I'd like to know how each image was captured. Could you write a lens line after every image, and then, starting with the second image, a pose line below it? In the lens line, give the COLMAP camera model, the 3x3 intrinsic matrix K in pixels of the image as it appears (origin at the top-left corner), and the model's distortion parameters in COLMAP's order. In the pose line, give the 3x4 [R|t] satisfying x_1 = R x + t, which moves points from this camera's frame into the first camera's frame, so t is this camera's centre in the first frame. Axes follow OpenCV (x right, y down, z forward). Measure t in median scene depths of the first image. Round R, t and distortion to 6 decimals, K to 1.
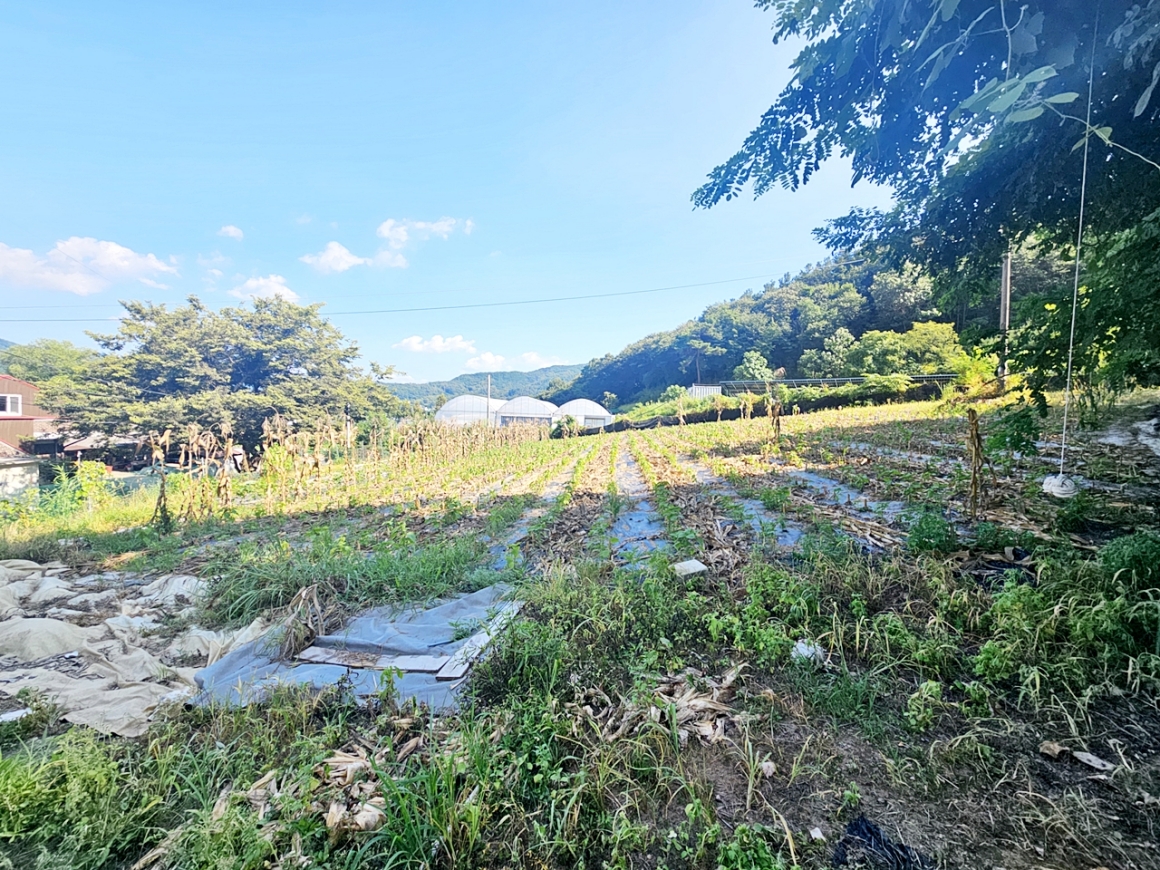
lens RADIAL K [[474.6, 0, 579.3], [0, 474.6, 435.0], [0, 0, 1]] dist [-0.005599, 0.002219]
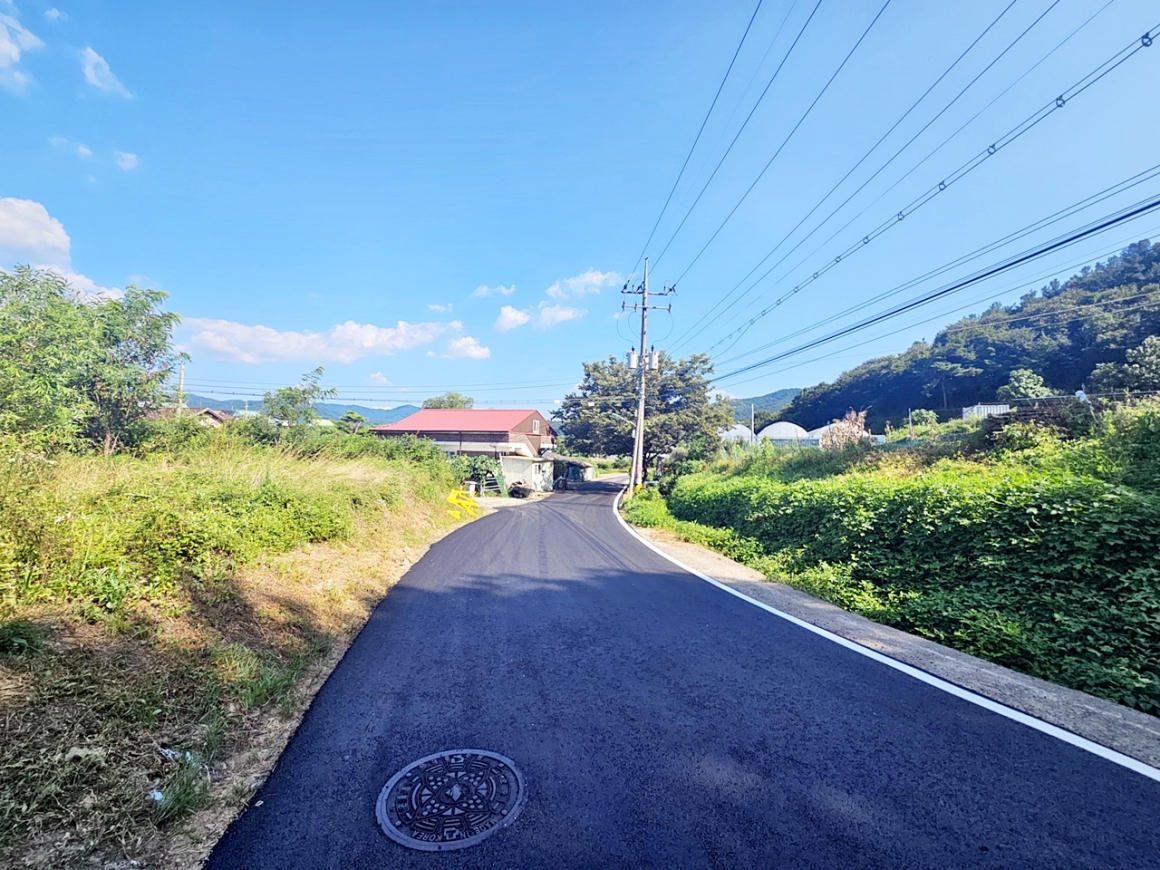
lens RADIAL K [[474.6, 0, 579.5], [0, 474.6, 436.3], [0, 0, 1]] dist [-0.005599, 0.002219]
pose [[0.940882, -0.018828, -0.338212, -0.819749], [-0.006161, 0.997338, -0.072659, 0.156119], [0.338679, 0.070447, 0.938261, -0.893435]]
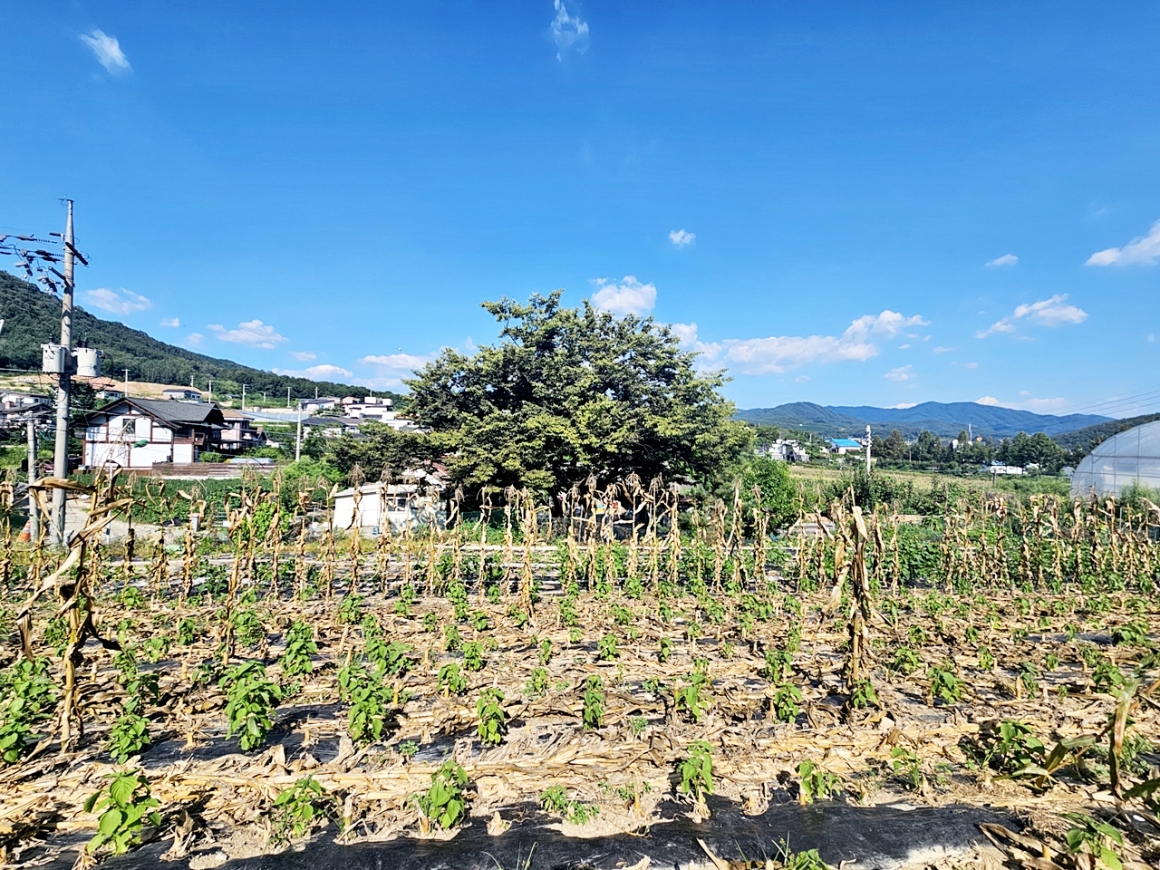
lens RADIAL K [[474.6, 0, 580.0], [0, 474.6, 430.4], [0, 0, 1]] dist [-0.005599, 0.002219]
pose [[0.224767, -0.042532, -0.973484, 0.151366], [-0.057479, 0.996729, -0.056818, -0.064660], [0.972716, 0.068726, 0.221587, 1.244100]]
